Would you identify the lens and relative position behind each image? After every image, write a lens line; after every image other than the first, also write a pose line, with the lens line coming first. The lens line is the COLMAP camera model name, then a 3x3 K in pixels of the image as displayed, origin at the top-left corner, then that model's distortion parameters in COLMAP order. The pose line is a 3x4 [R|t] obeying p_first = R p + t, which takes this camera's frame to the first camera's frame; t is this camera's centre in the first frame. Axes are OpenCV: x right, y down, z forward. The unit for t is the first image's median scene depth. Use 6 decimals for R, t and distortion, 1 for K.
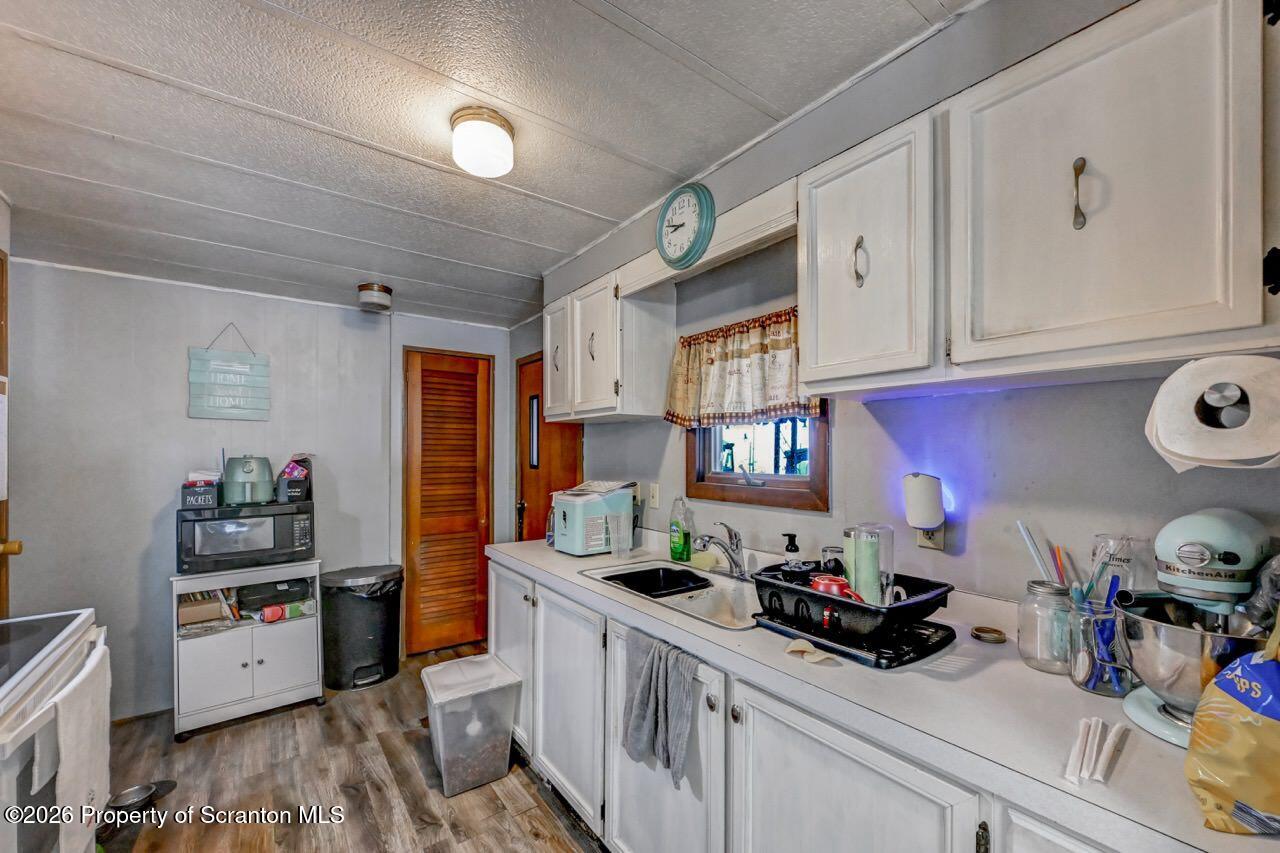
lens RADIAL K [[521.6, 0, 643.7], [0, 521.6, 444.3], [0, 0, 1]] dist [-0.000814, 0.000047]
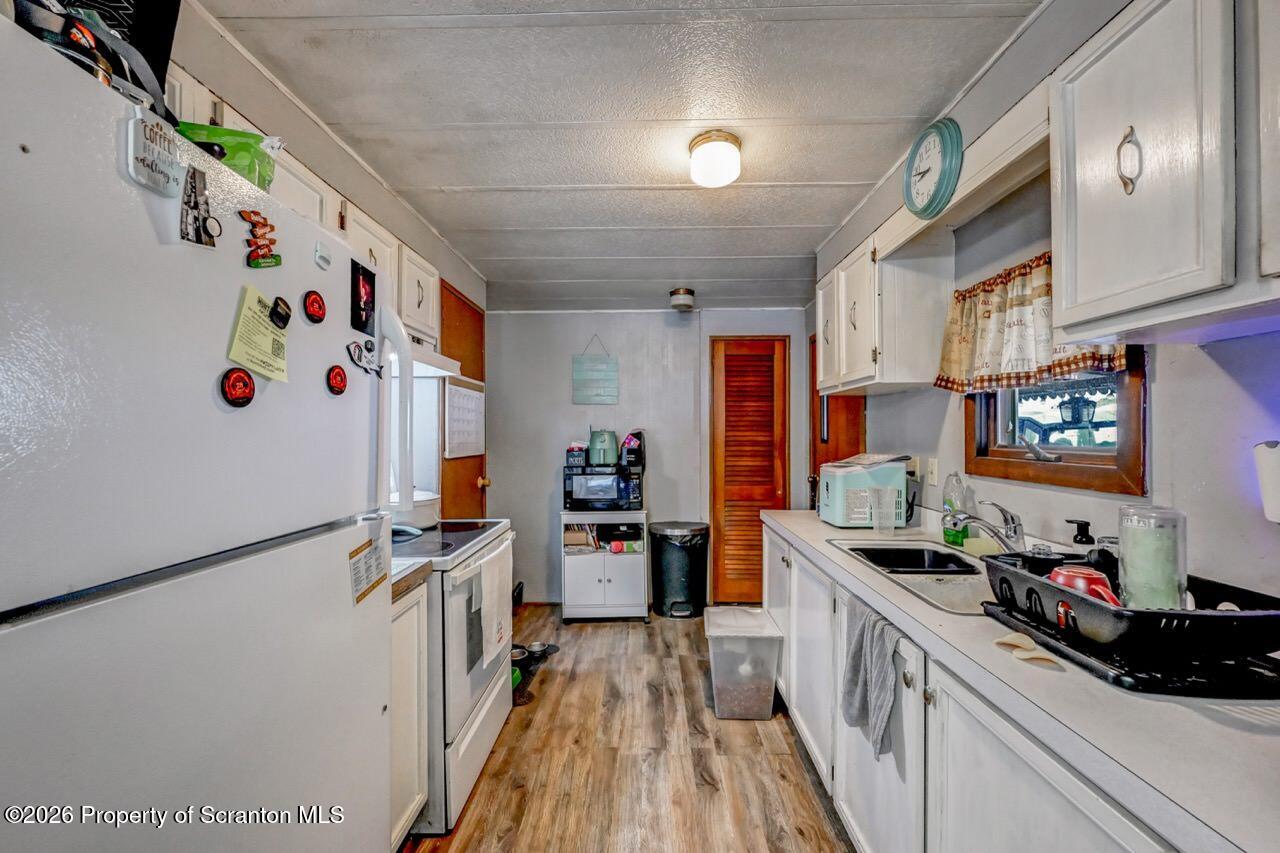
lens RADIAL K [[517.3, 0, 628.5], [0, 517.3, 427.1], [0, 0, 1]] dist [0.002174, 0.000151]
pose [[0.780814, -0.007197, -0.624723, 0.187704], [0.009655, 0.999953, 0.000547, 0.018245], [0.624689, -0.006459, 0.780847, -0.029085]]
